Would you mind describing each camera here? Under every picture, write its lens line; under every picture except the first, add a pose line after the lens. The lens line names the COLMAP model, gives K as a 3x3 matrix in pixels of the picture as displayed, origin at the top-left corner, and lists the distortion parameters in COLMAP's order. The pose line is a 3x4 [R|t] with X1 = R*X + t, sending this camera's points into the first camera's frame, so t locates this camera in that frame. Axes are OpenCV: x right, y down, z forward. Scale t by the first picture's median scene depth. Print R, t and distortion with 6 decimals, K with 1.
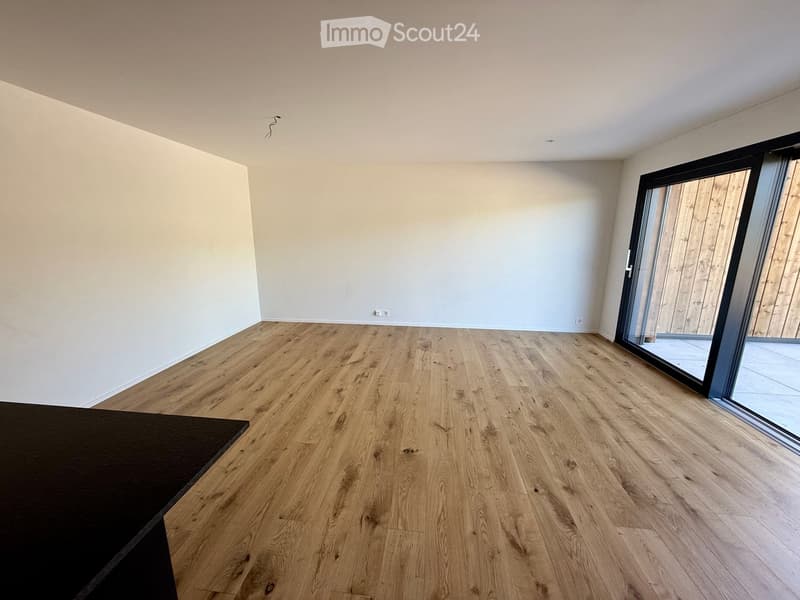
lens RADIAL K [[316.3, 0, 397.8], [0, 316.3, 300.6], [0, 0, 1]] dist [-0.001989, 0.000150]
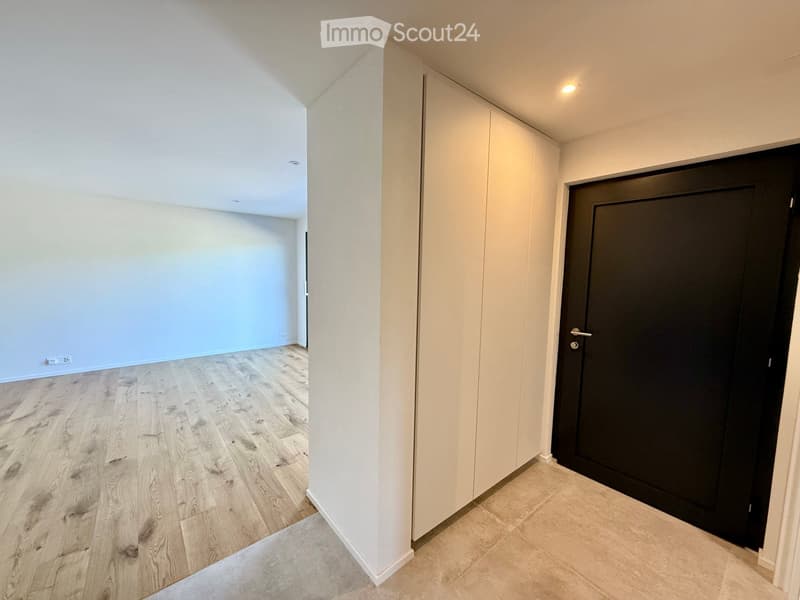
lens RADIAL K [[316.3, 0, 397.8], [0, 316.3, 300.6], [0, 0, 1]] dist [-0.001989, 0.000150]
pose [[0.695012, -0.058373, 0.716625, -0.028710], [0.135720, 0.989432, -0.051032, 0.082178], [-0.706073, 0.132728, 0.695589, -0.414532]]
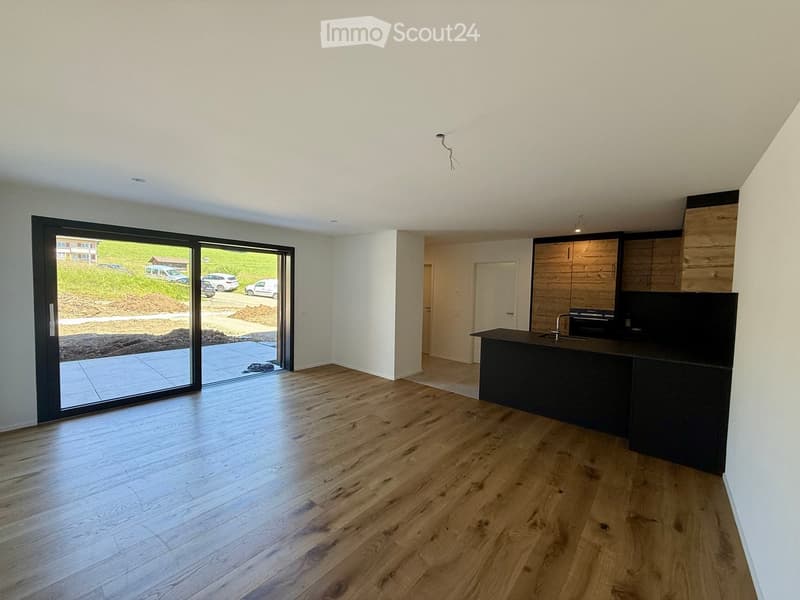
lens RADIAL K [[316.3, 0, 397.8], [0, 316.3, 300.6], [0, 0, 1]] dist [-0.001989, 0.000150]
pose [[-0.826140, -0.040434, 0.562012, -0.677613], [0.098862, 0.971548, 0.215222, -0.360459], [-0.554724, 0.233365, -0.798638, 1.604928]]
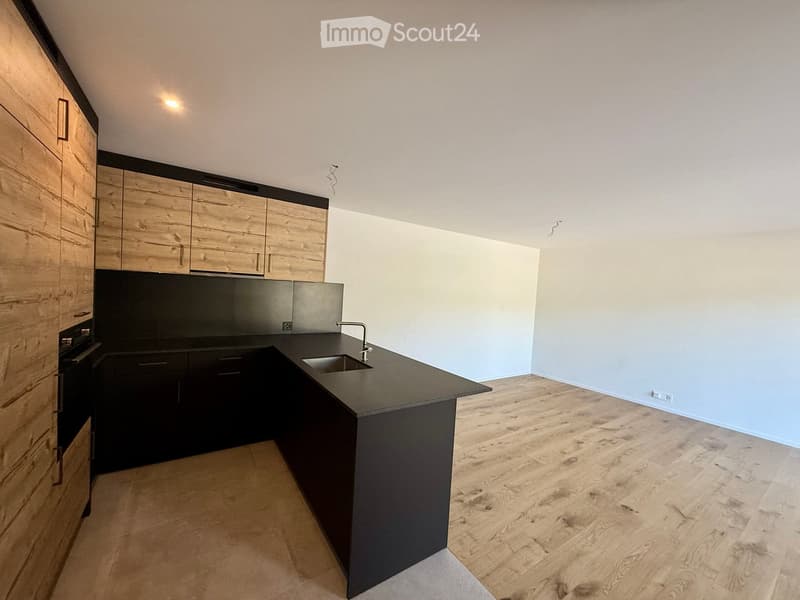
lens RADIAL K [[316.3, 0, 397.8], [0, 316.3, 300.6], [0, 0, 1]] dist [-0.001989, 0.000150]
pose [[0.645029, 0.059418, -0.761844, 0.230745], [-0.213450, 0.971299, -0.104967, 0.053230], [0.733741, 0.230322, 0.639199, -0.316057]]
